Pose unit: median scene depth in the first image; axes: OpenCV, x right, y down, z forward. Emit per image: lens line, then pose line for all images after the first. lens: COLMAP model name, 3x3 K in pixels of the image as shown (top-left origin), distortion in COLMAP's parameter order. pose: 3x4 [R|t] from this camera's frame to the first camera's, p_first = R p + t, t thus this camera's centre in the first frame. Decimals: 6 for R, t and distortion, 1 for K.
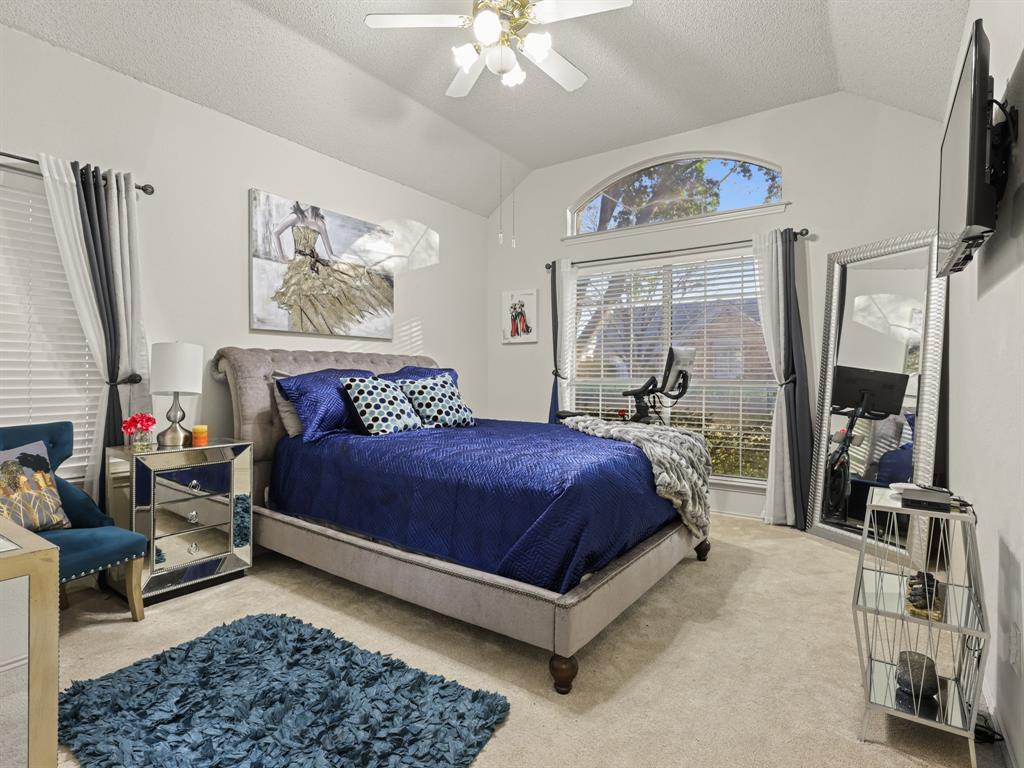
lens RADIAL K [[535.0, 0, 511.9], [0, 535.0, 382.8], [0, 0, 1]] dist [0.000529, 0.000883]
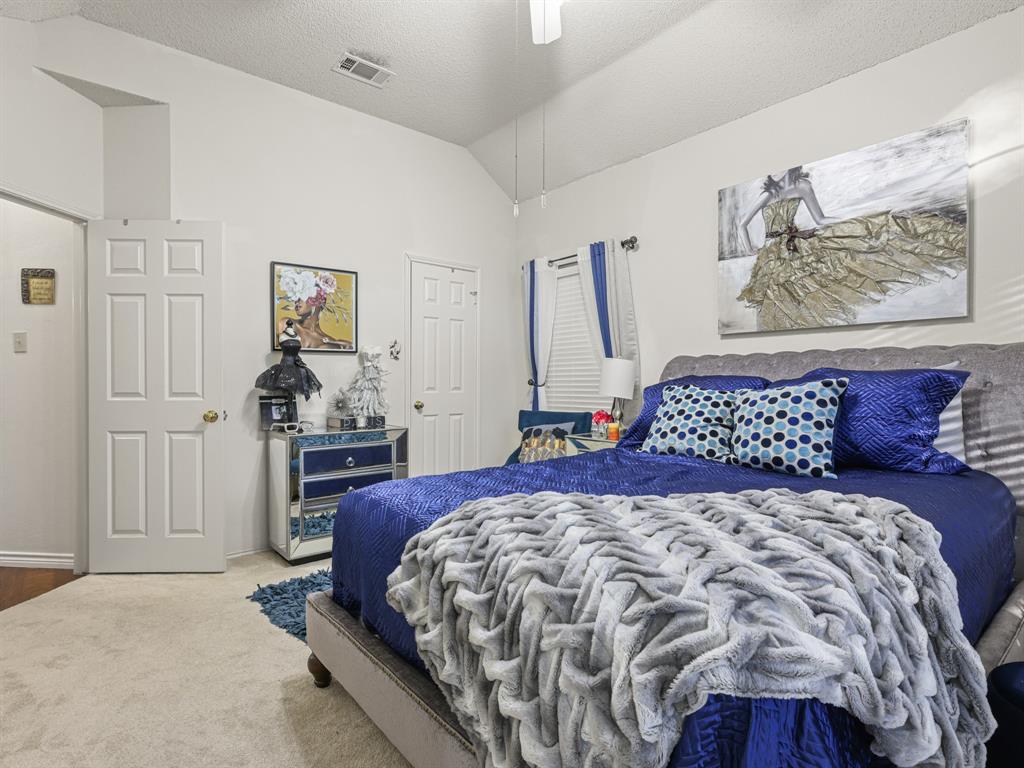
lens RADIAL K [[535.0, 0, 511.5], [0, 535.0, 381.9], [0, 0, 1]] dist [0.000529, 0.000883]
pose [[-0.251710, 0.001108, -0.967802, 0.524015], [-0.013299, 0.999901, 0.004603, -0.013698], [0.967711, 0.014029, -0.251670, 0.840537]]
